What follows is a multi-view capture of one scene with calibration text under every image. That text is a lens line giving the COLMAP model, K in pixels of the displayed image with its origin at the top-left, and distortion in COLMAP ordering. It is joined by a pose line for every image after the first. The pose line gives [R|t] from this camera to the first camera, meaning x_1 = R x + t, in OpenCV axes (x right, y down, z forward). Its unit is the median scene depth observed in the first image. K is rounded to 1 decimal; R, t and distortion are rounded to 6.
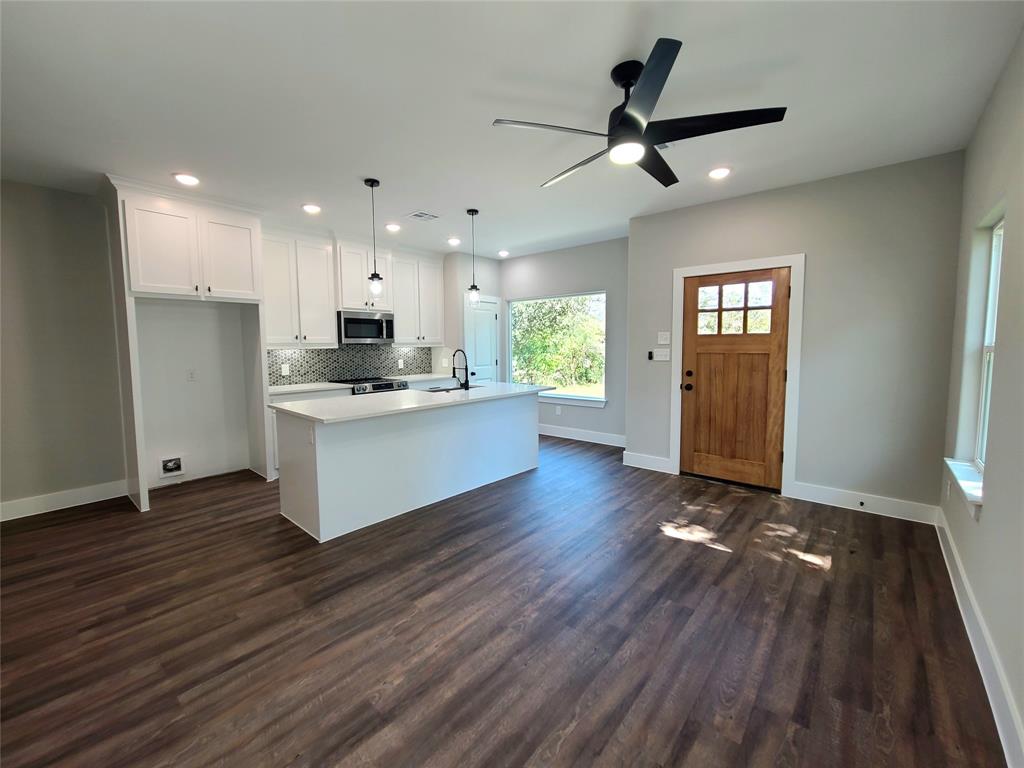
lens RADIAL K [[421.9, 0, 513.5], [0, 421.9, 377.4], [0, 0, 1]] dist [0.000832, -0.000548]
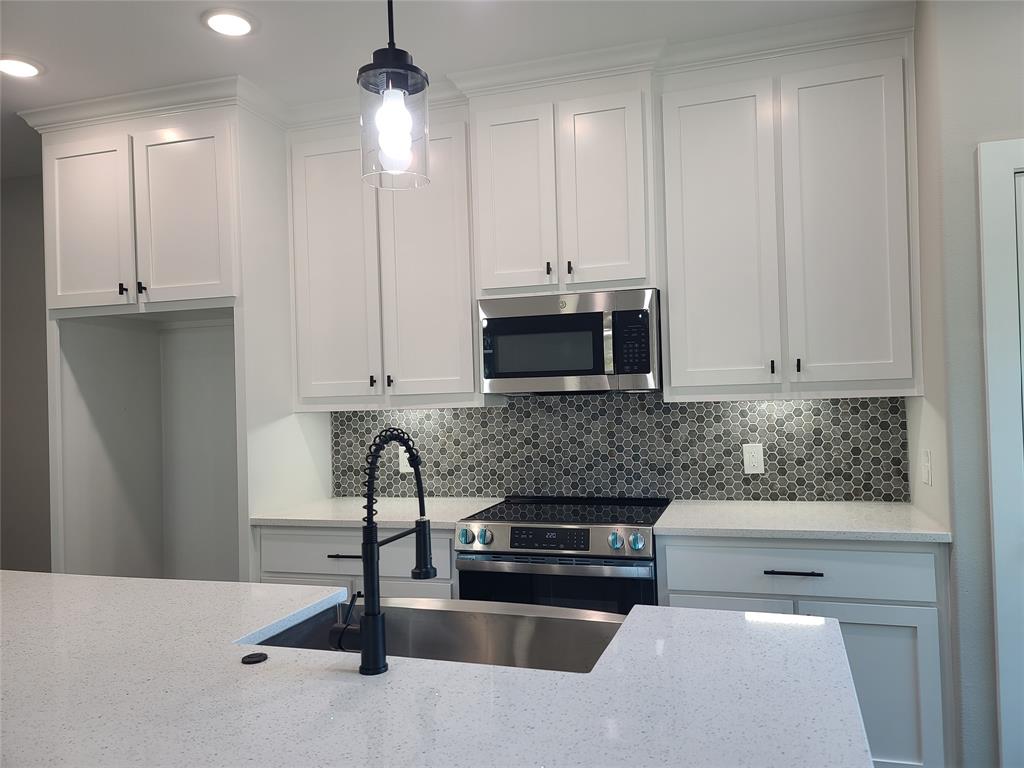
lens RADIAL K [[854.4, 0, 512.0], [0, 854.4, 384.0], [0, 0, 1]] dist [-0.000821, -0.001340]
pose [[0.386725, -0.008801, -0.922153, 0.305819], [-0.047143, 0.998458, -0.029300, -0.089962], [0.920989, 0.054804, 0.385714, 0.985061]]
